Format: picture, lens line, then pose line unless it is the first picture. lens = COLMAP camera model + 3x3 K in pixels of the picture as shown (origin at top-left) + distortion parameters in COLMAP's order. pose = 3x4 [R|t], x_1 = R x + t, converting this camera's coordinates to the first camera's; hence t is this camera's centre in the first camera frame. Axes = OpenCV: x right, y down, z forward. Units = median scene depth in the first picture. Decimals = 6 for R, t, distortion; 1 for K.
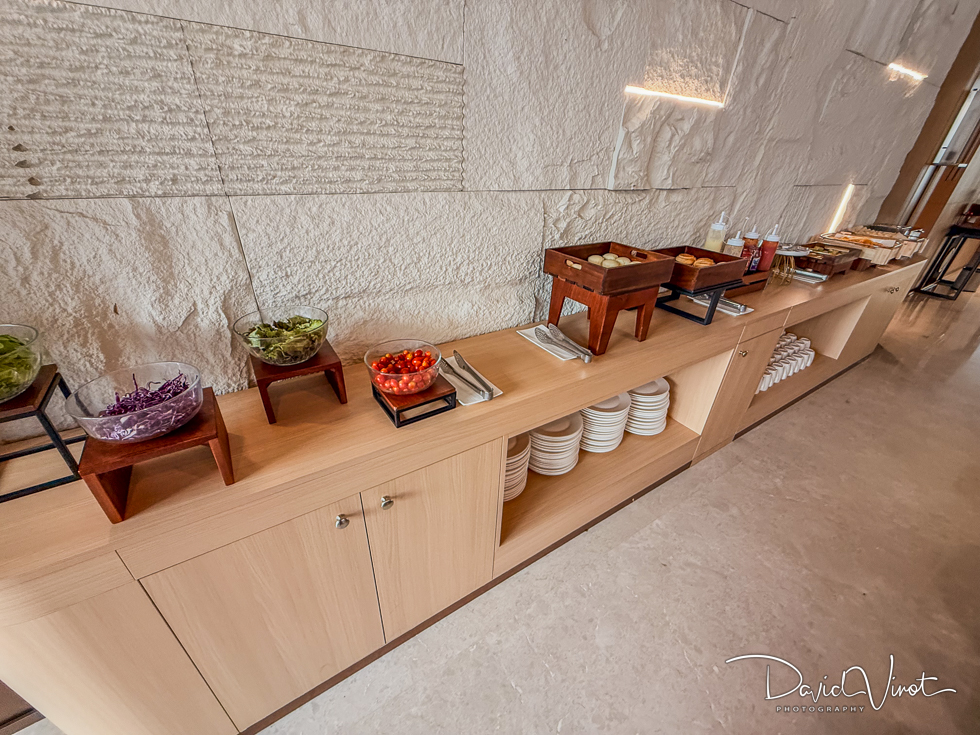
lens RADIAL K [[391.7, 0, 487.8], [0, 391.7, 369.7], [0, 0, 1]] dist [-0.001354, -0.000208]
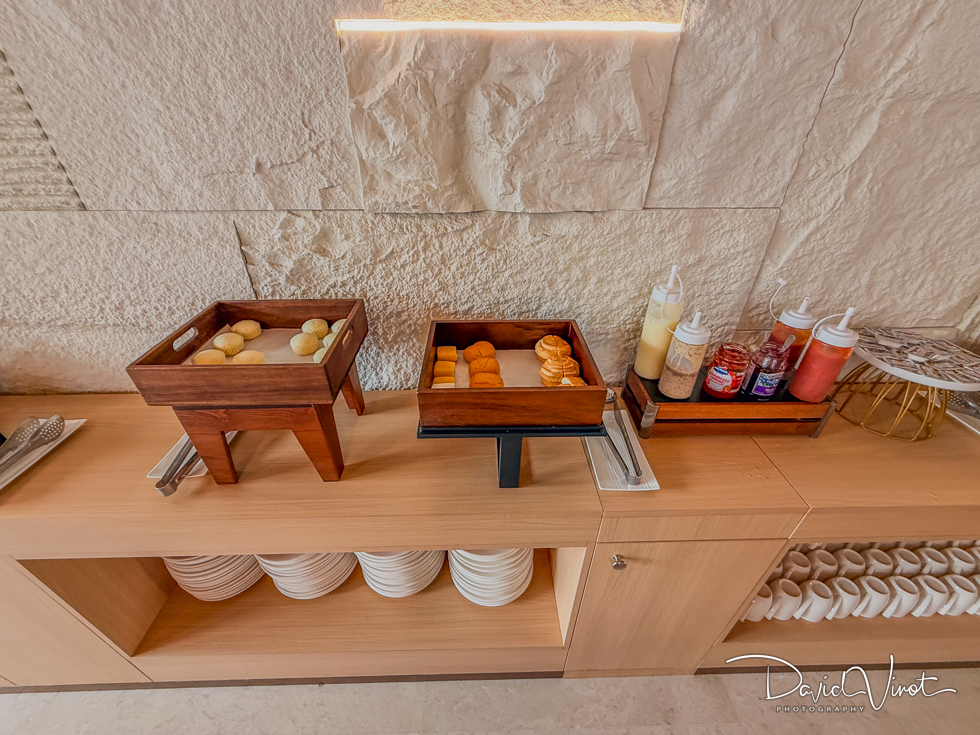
lens RADIAL K [[391.7, 0, 490.0], [0, 391.7, 364.9], [0, 0, 1]] dist [-0.001354, -0.000208]
pose [[0.853046, 0.253983, -0.455856, 0.776456], [-0.227931, 0.967175, 0.112339, -0.342807], [0.469424, 0.008073, 0.882936, 0.568453]]
